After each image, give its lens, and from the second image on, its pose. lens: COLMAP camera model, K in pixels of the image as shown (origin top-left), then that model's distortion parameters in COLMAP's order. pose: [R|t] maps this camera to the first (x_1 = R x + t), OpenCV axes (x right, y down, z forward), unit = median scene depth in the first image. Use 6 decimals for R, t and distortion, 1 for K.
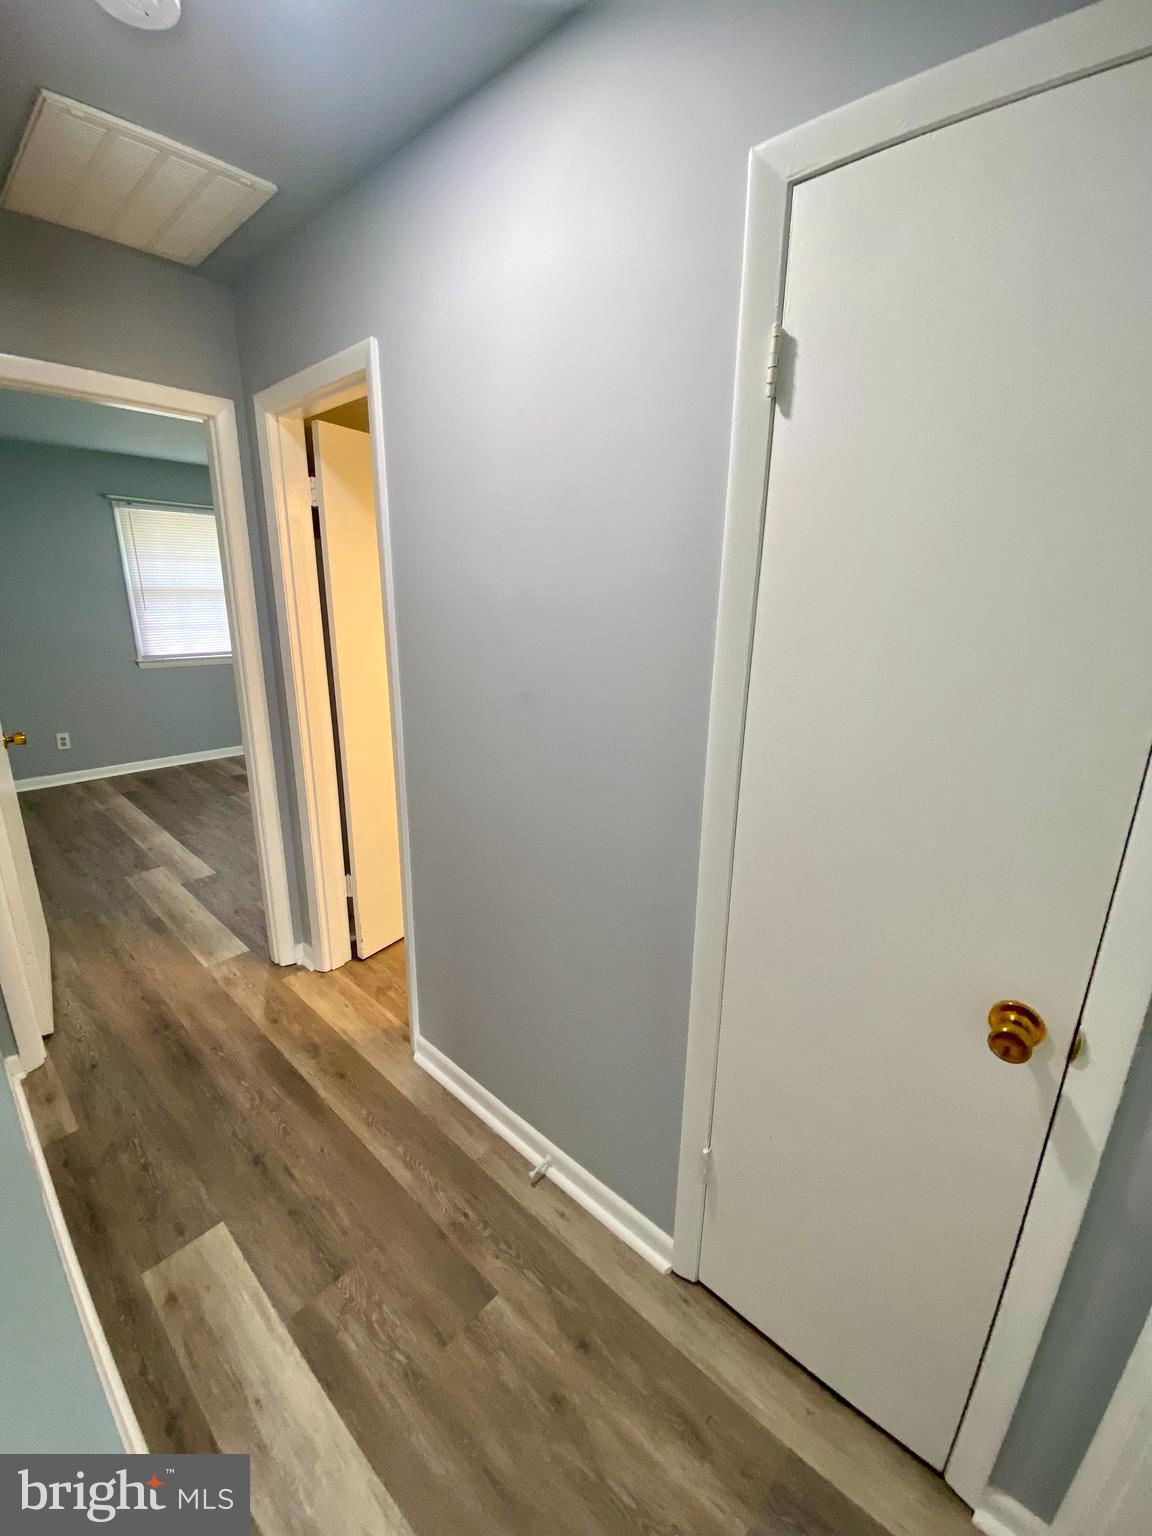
lens RADIAL K [[615.7, 0, 578.9], [0, 615.7, 763.4], [0, 0, 1]] dist [-0.002019, -0.006661]
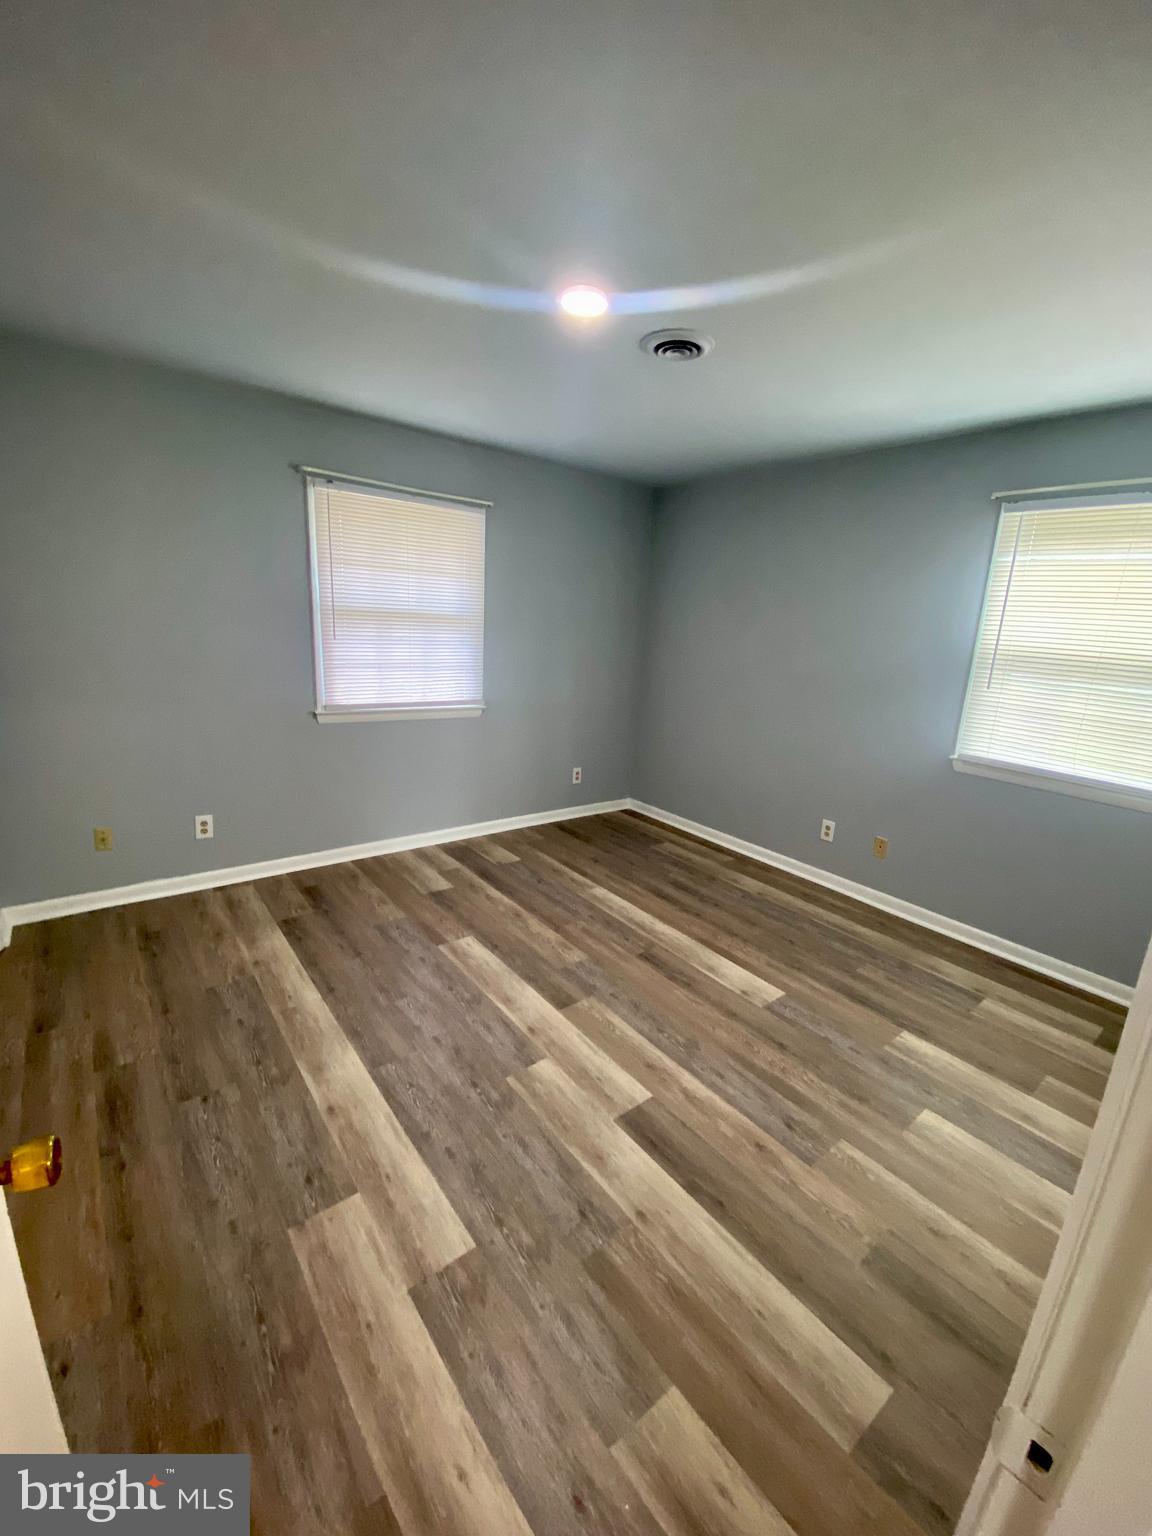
lens RADIAL K [[615.7, 0, 590.4], [0, 615.7, 756.0], [0, 0, 1]] dist [-0.002019, -0.006661]
pose [[0.987155, 0.066035, -0.145482, -0.351037], [-0.073827, 0.996075, -0.048822, -0.120493], [0.141687, 0.058935, 0.988156, 0.414098]]
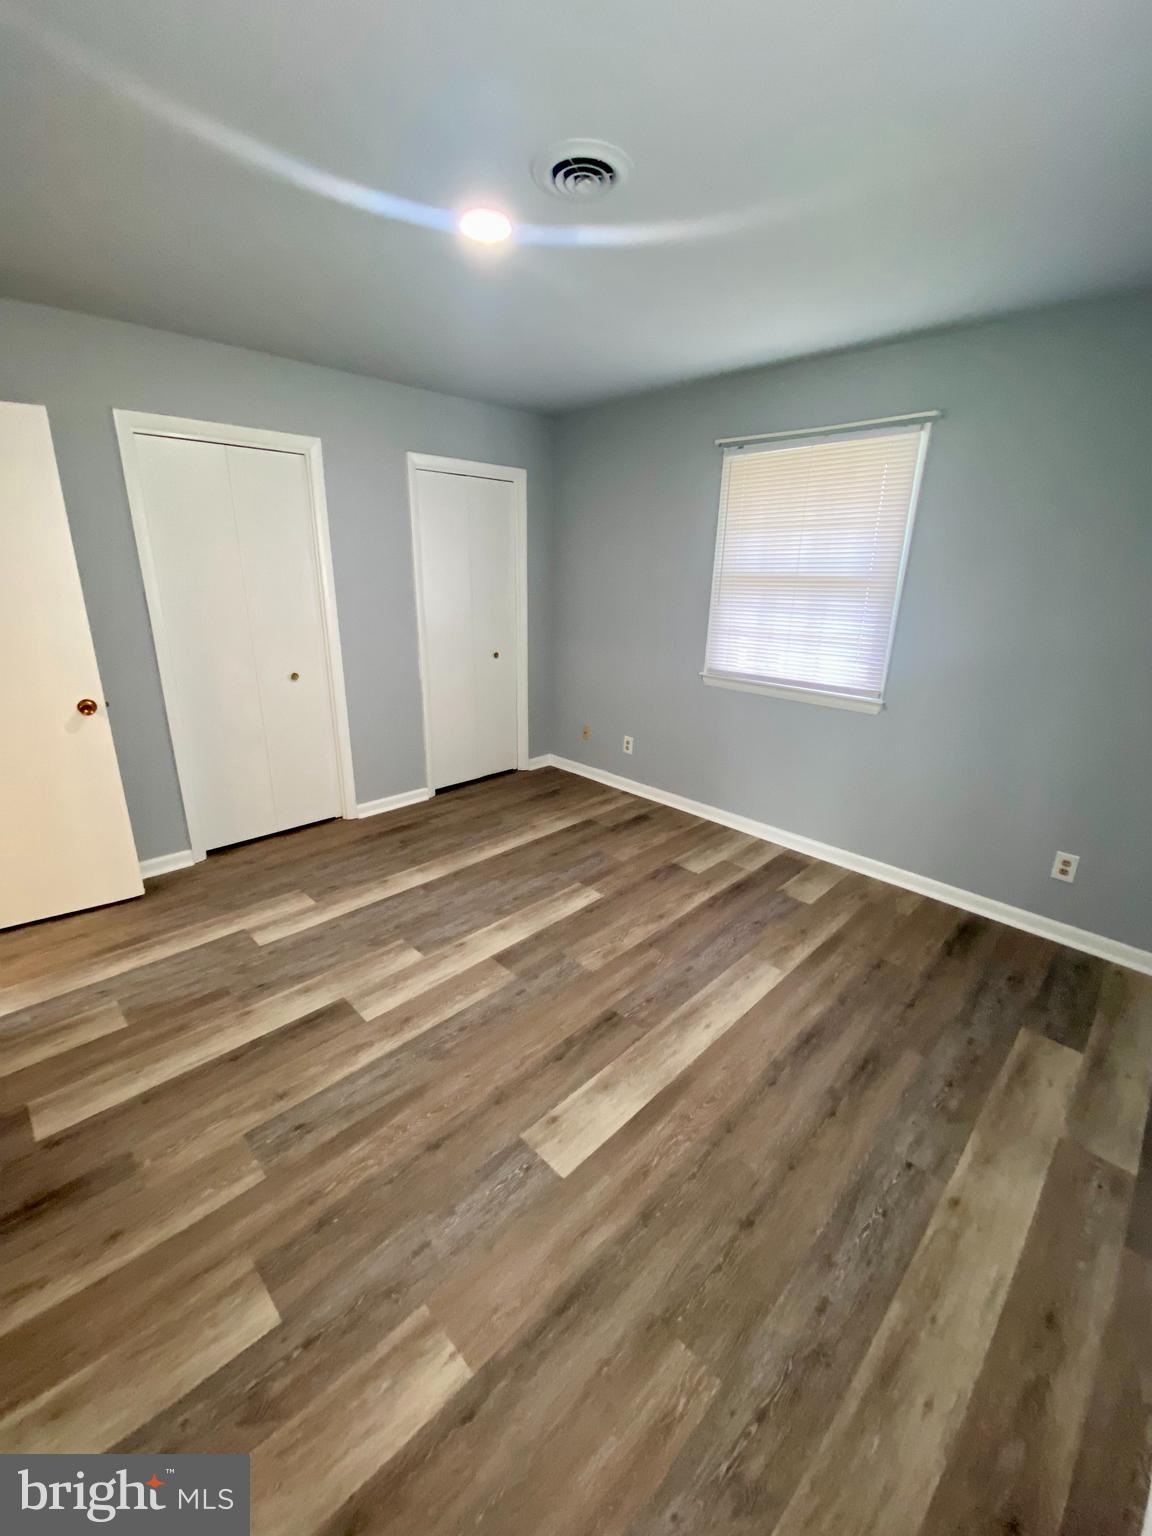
lens RADIAL K [[615.7, 0, 579.1], [0, 615.7, 775.3], [0, 0, 1]] dist [-0.002019, -0.006661]
pose [[-0.037796, 0.309682, -0.950089, 0.034277], [-0.293345, 0.905441, 0.306799, -0.267100], [0.955259, 0.290300, 0.056622, 0.954898]]
